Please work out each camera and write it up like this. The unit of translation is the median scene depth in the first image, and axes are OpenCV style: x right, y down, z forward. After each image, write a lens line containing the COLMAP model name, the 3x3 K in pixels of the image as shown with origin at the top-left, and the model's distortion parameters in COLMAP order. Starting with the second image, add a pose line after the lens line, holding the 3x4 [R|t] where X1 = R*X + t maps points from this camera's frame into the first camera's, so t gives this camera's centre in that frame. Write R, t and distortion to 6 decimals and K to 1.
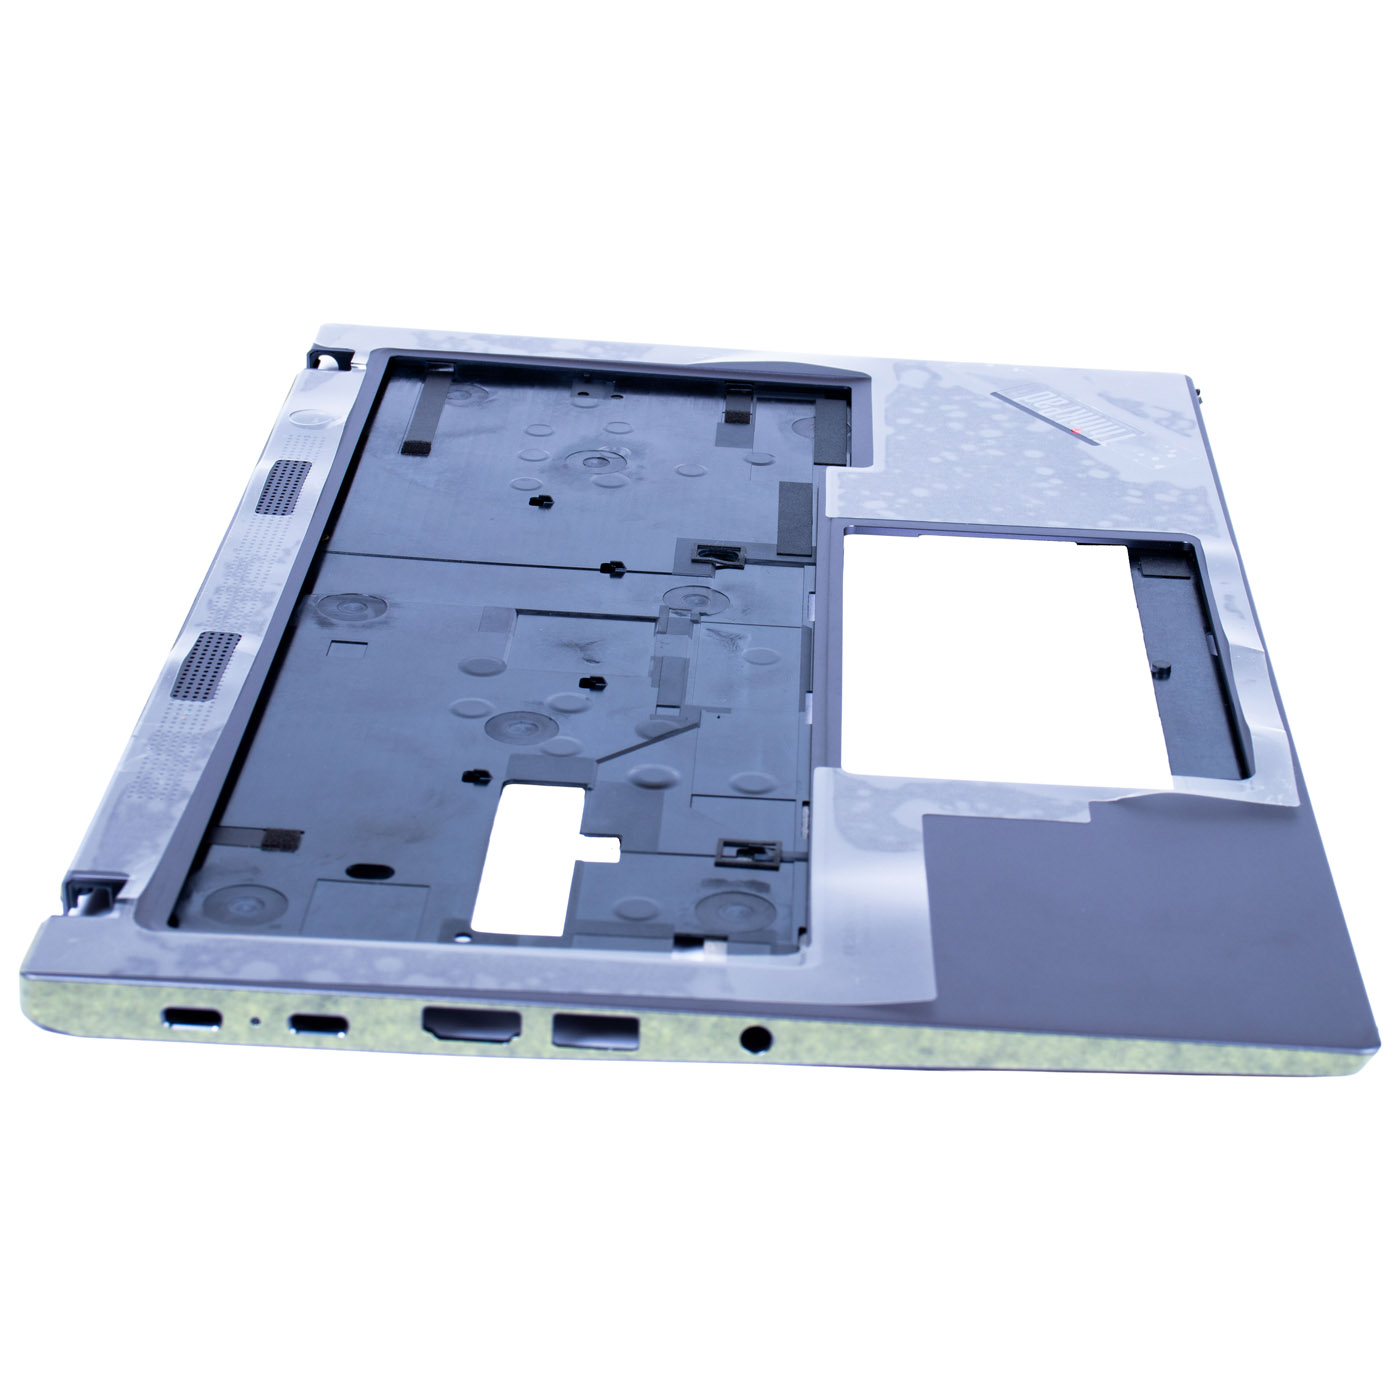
lens RADIAL K [[3116.5, 0, 767.7], [0, 3116.5, 700.1], [0, 0, 1]] dist [0.031516, 0.040516]
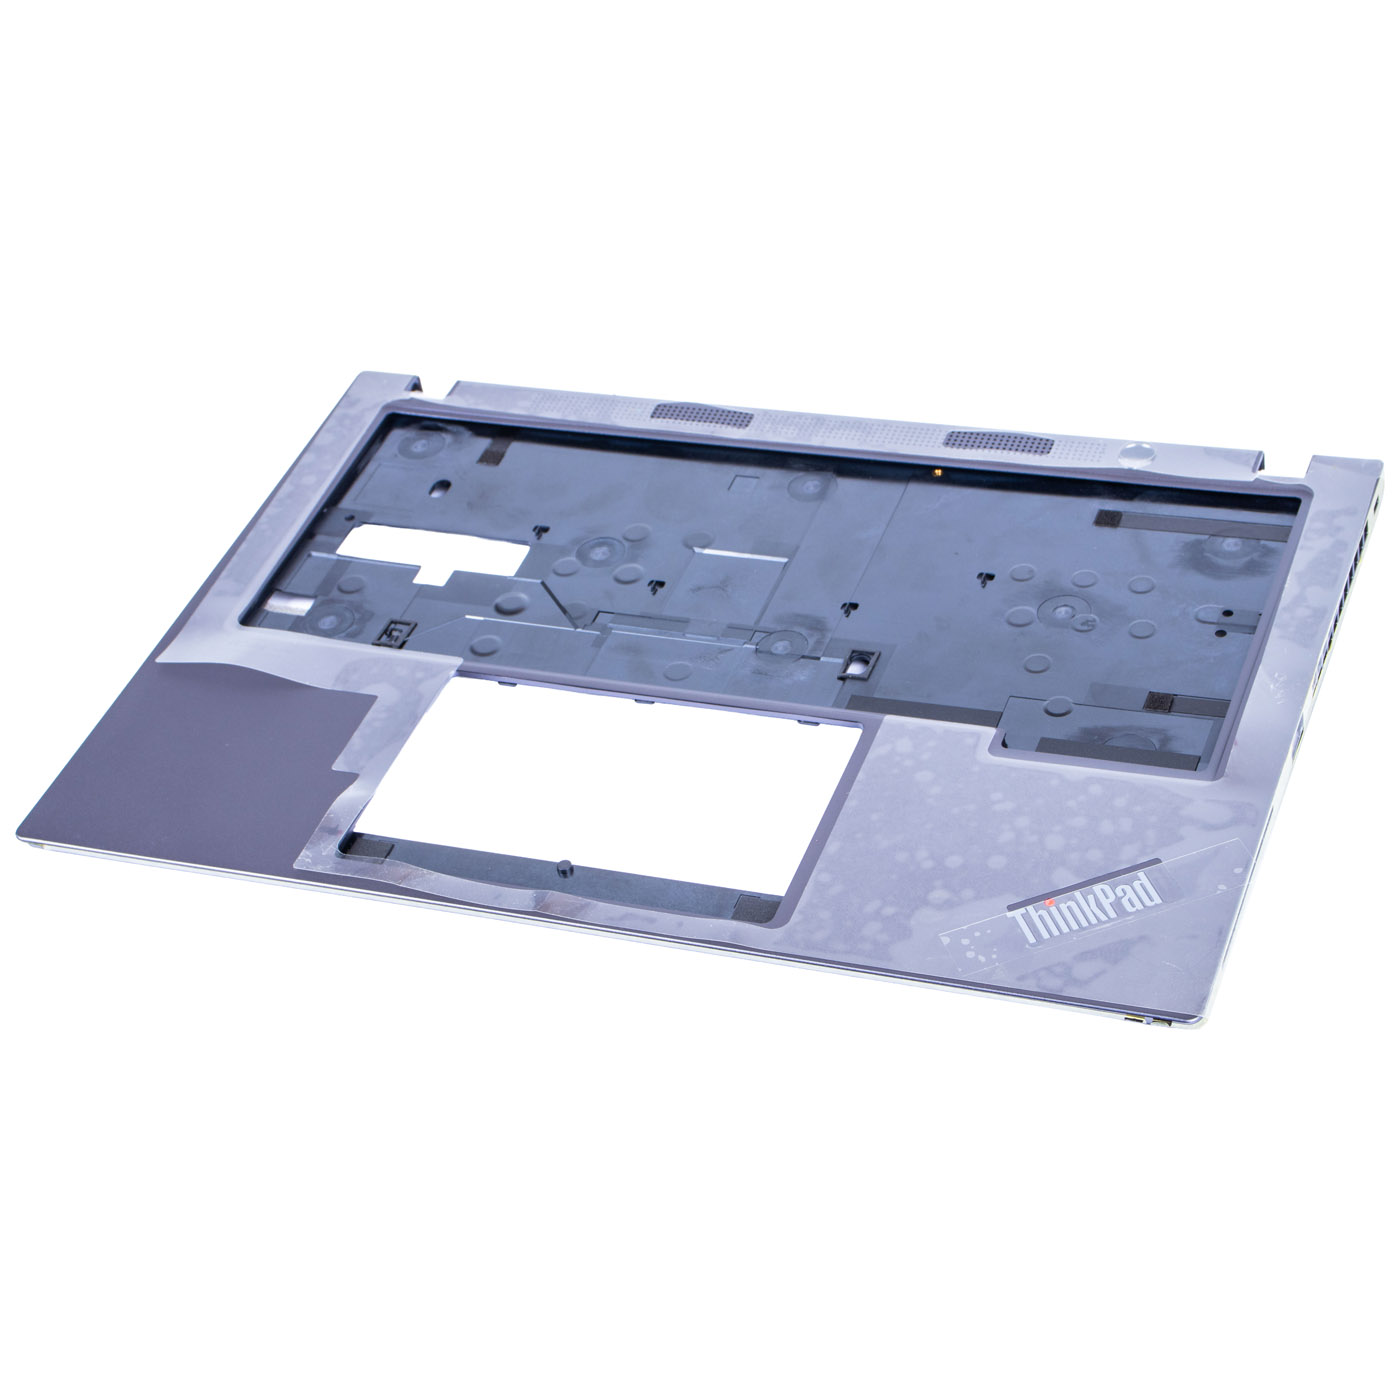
lens RADIAL K [[3217.0, 0, 700.0], [0, 3217.0, 700.0], [0, 0, 1]] dist [0.031946, 0.199066]
pose [[-0.327152, 0.597593, -0.732020, 0.911887], [-0.299664, 0.669059, 0.680119, -0.853392], [0.896199, 0.441863, -0.039807, 0.972279]]
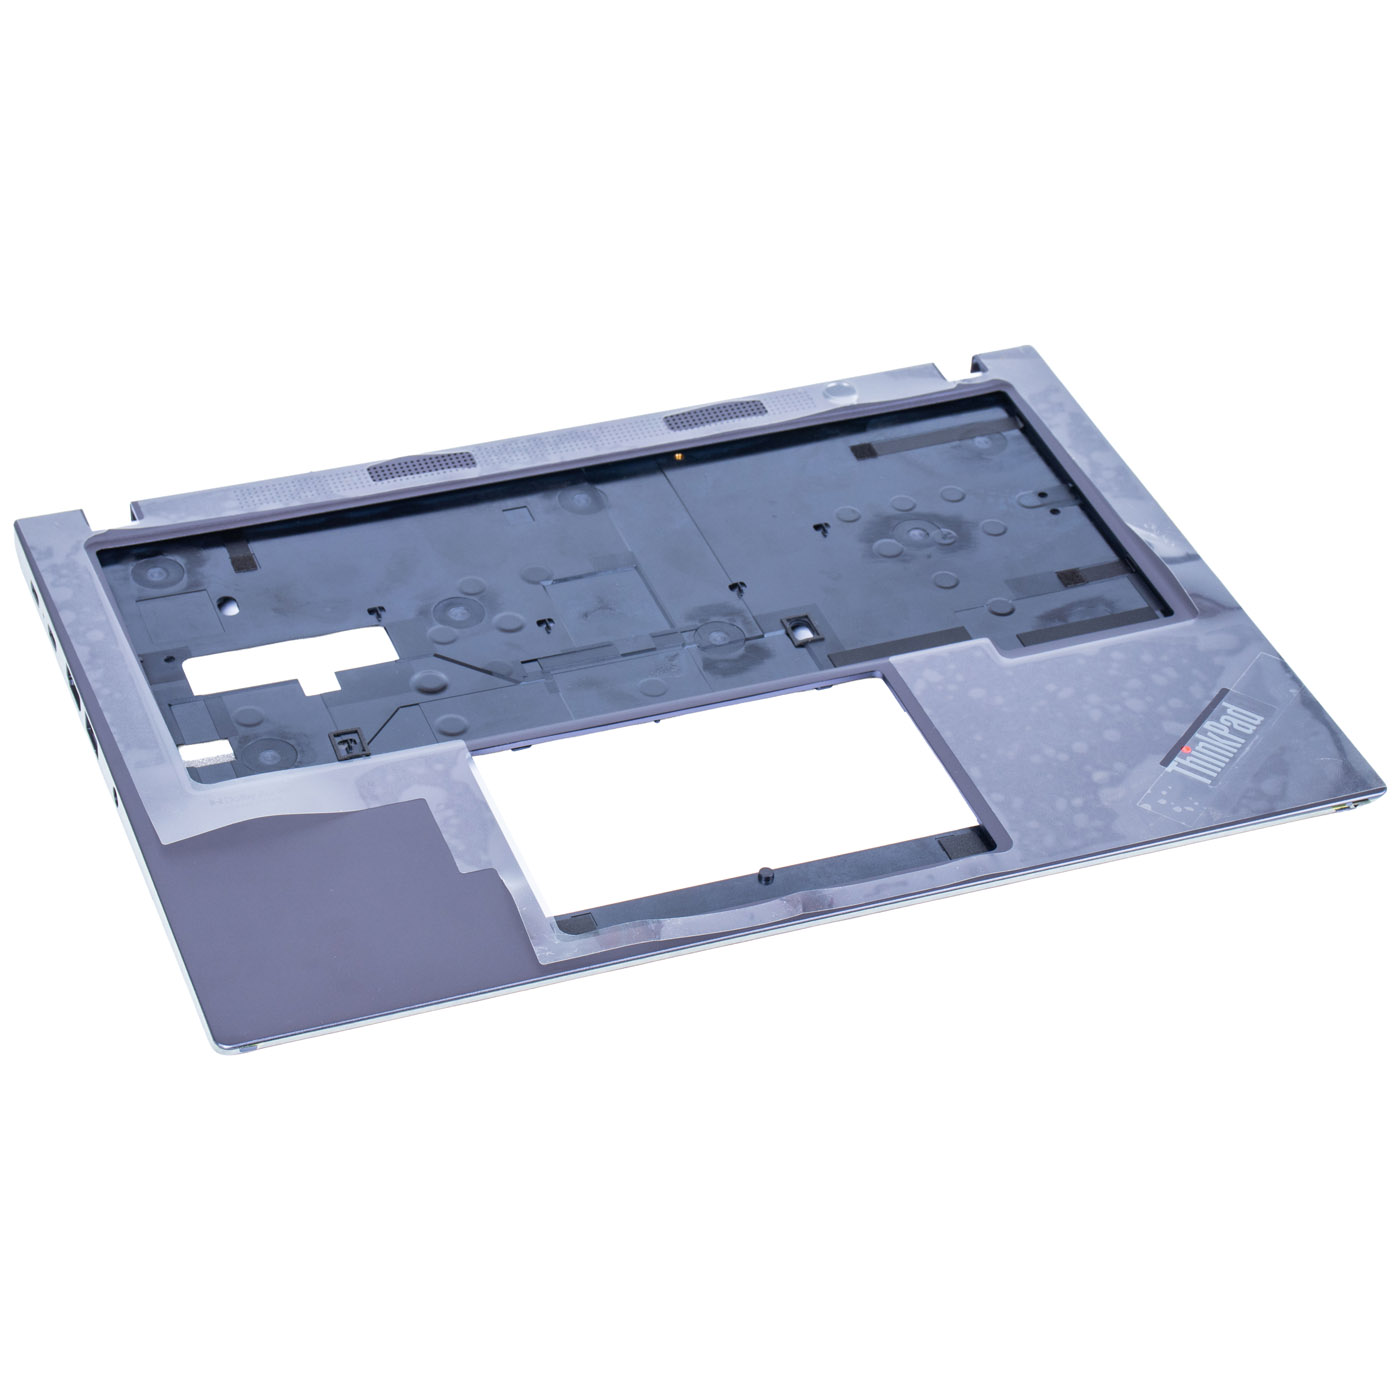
lens RADIAL K [[3459.0, 0, 700.0], [0, 3459.0, 700.0], [0, 0, 1]] dist [0.148140, 0.278164]
pose [[0.383592, 0.565174, -0.730367, 0.988321], [-0.440550, 0.807064, 0.393145, -0.544598], [0.811648, 0.170956, 0.558571, 0.176072]]
